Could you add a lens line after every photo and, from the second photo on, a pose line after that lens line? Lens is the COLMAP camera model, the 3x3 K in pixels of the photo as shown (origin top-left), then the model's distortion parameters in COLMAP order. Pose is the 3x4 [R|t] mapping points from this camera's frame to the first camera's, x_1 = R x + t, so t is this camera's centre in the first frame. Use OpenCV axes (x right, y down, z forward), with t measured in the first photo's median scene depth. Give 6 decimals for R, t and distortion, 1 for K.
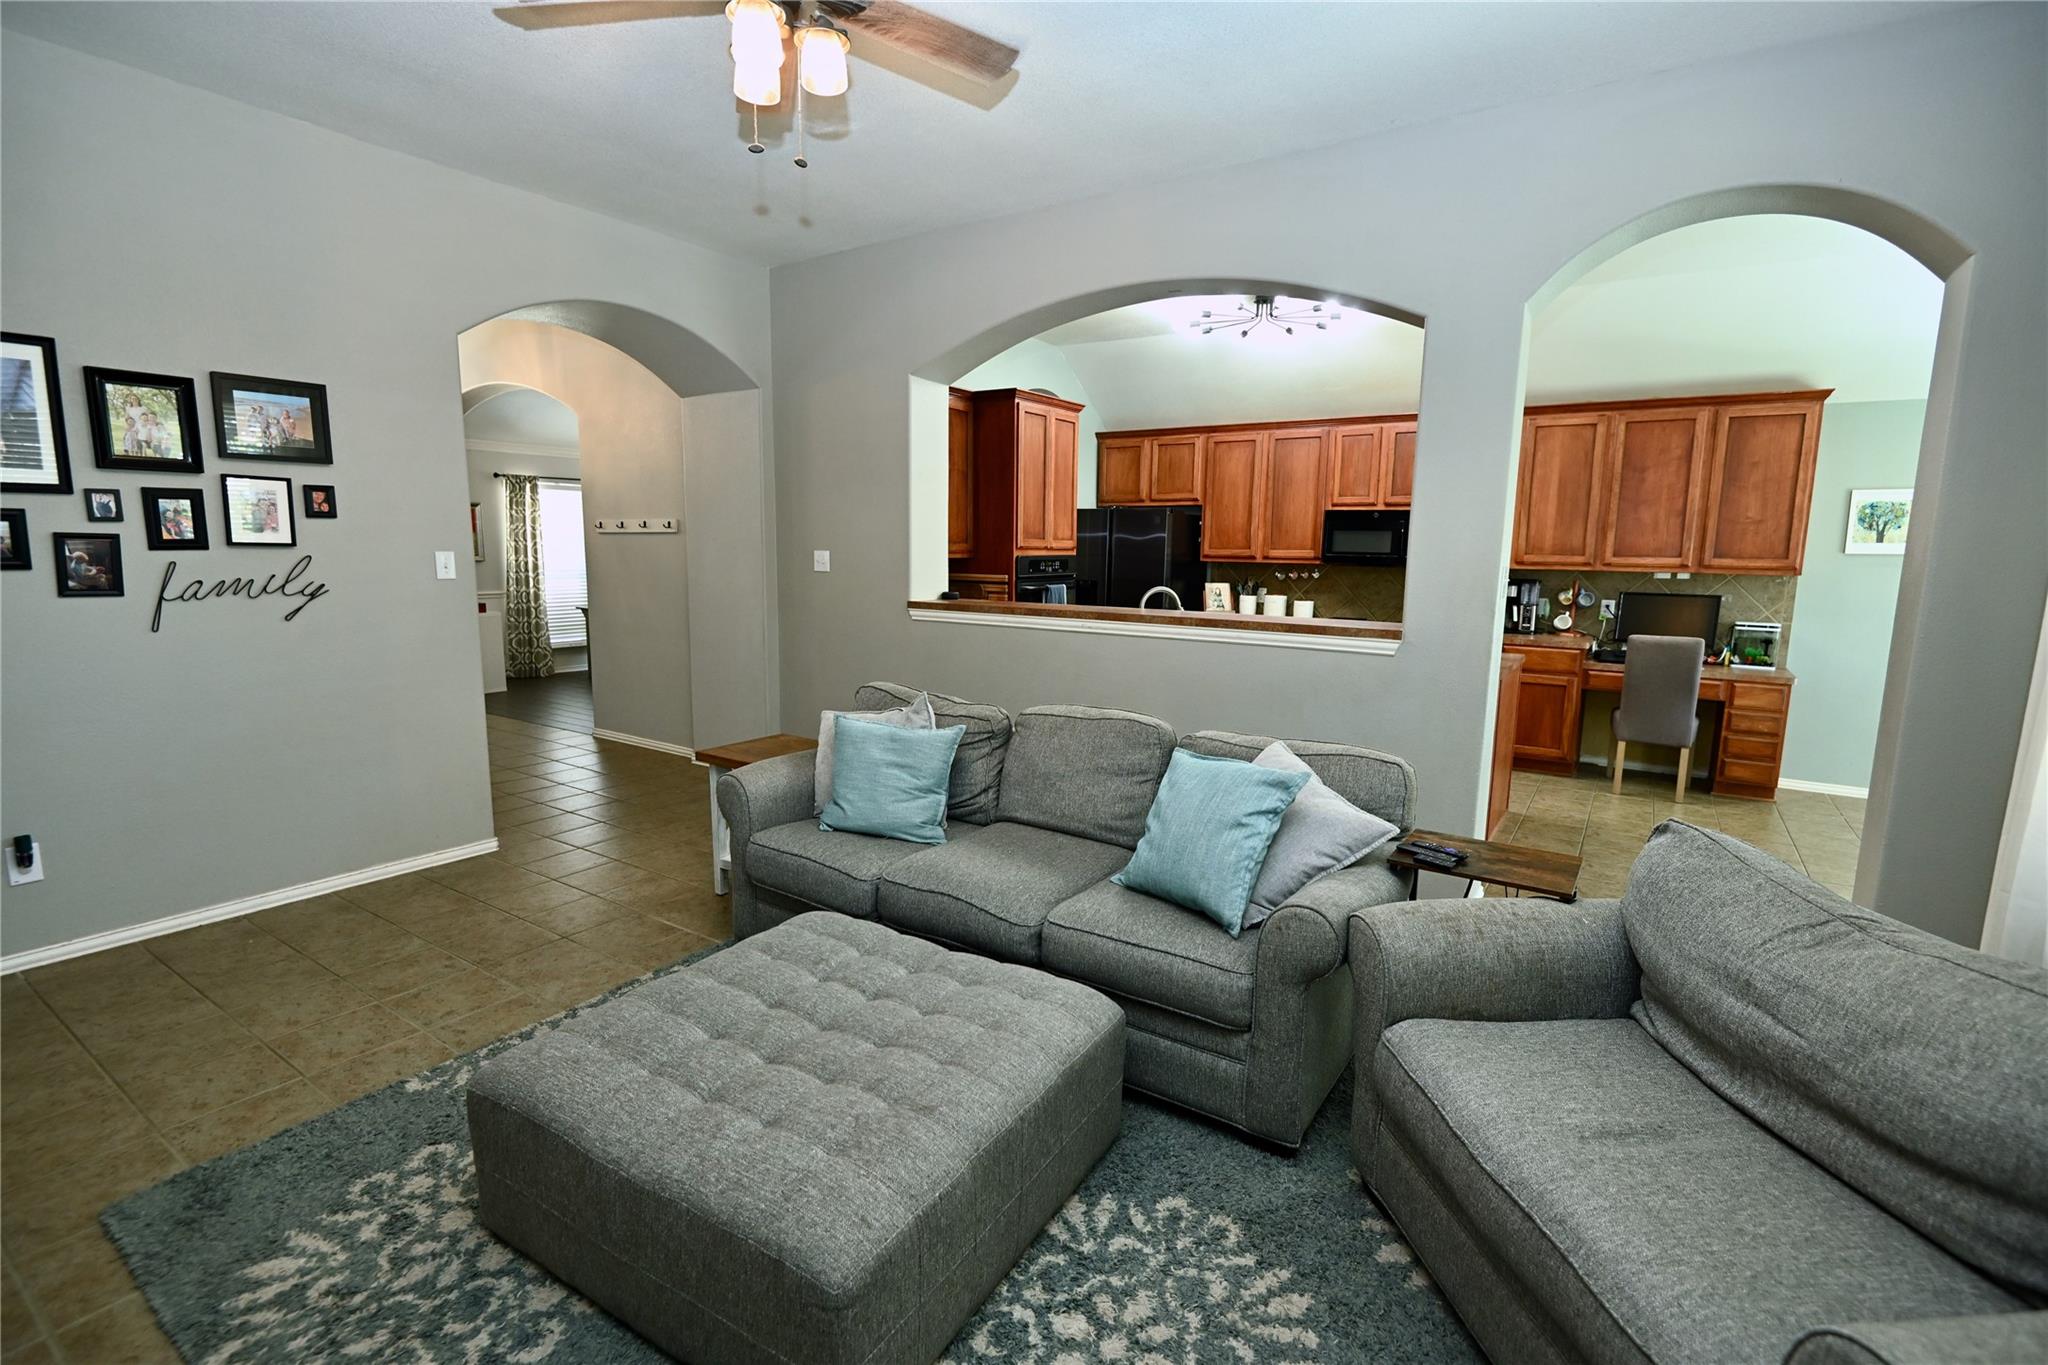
lens RADIAL K [[937.8, 0, 1017.6], [0, 937.8, 675.7], [0, 0, 1]] dist [-0.002157, -0.002448]
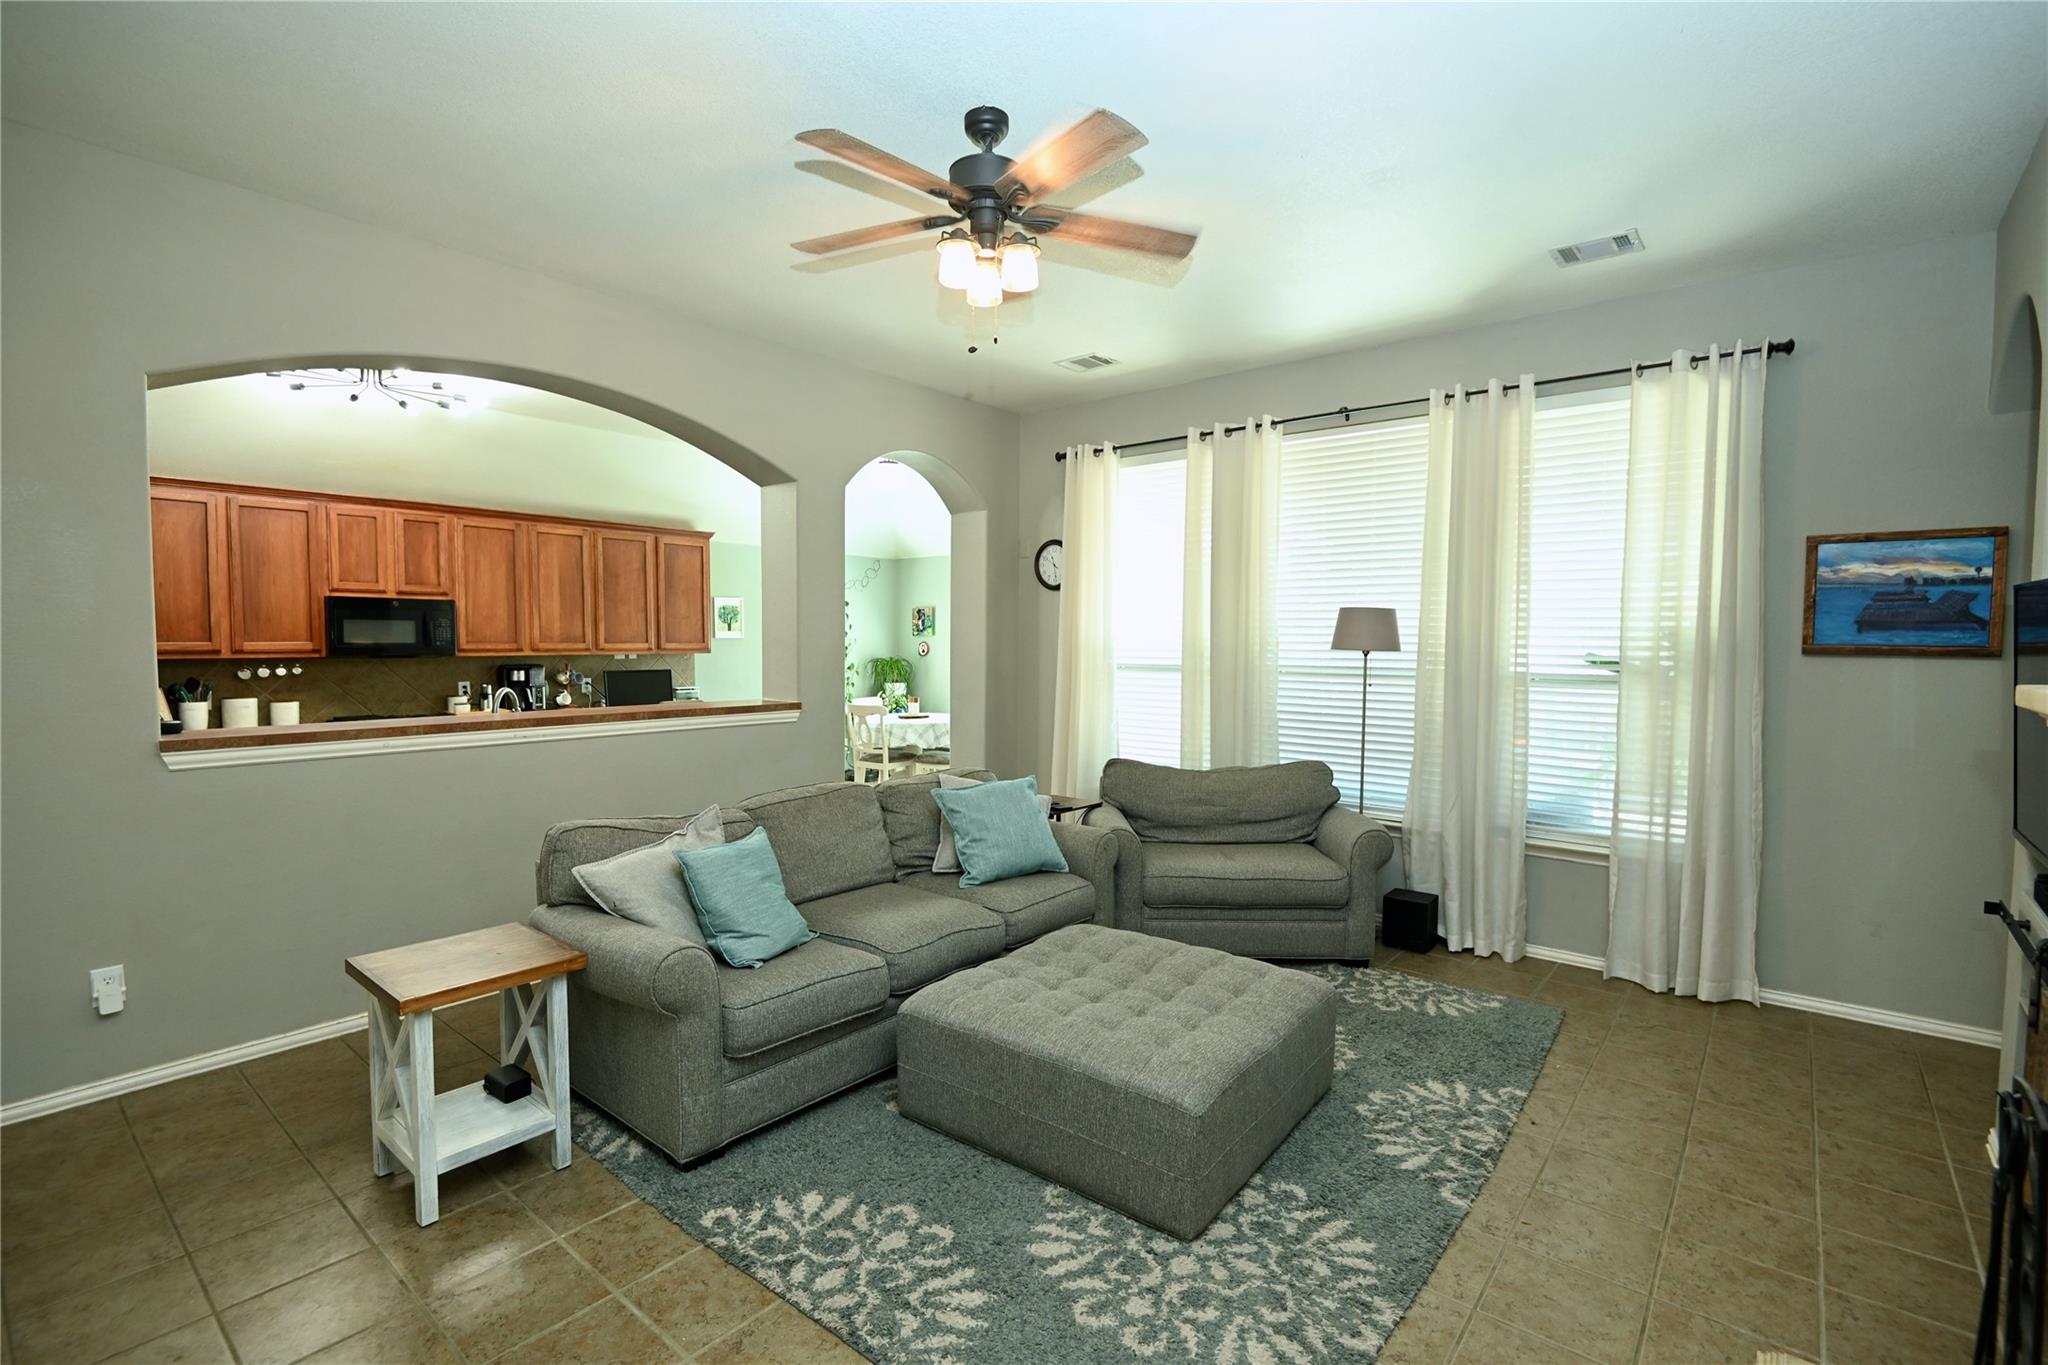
lens RADIAL K [[937.8, 0, 1026.7], [0, 937.8, 687.6], [0, 0, 1]] dist [-0.002157, -0.002448]
pose [[0.092361, -0.067169, 0.993458, -0.890820], [0.134310, 0.989444, 0.054411, -0.097388], [-0.986626, 0.128406, 0.100407, 0.522236]]
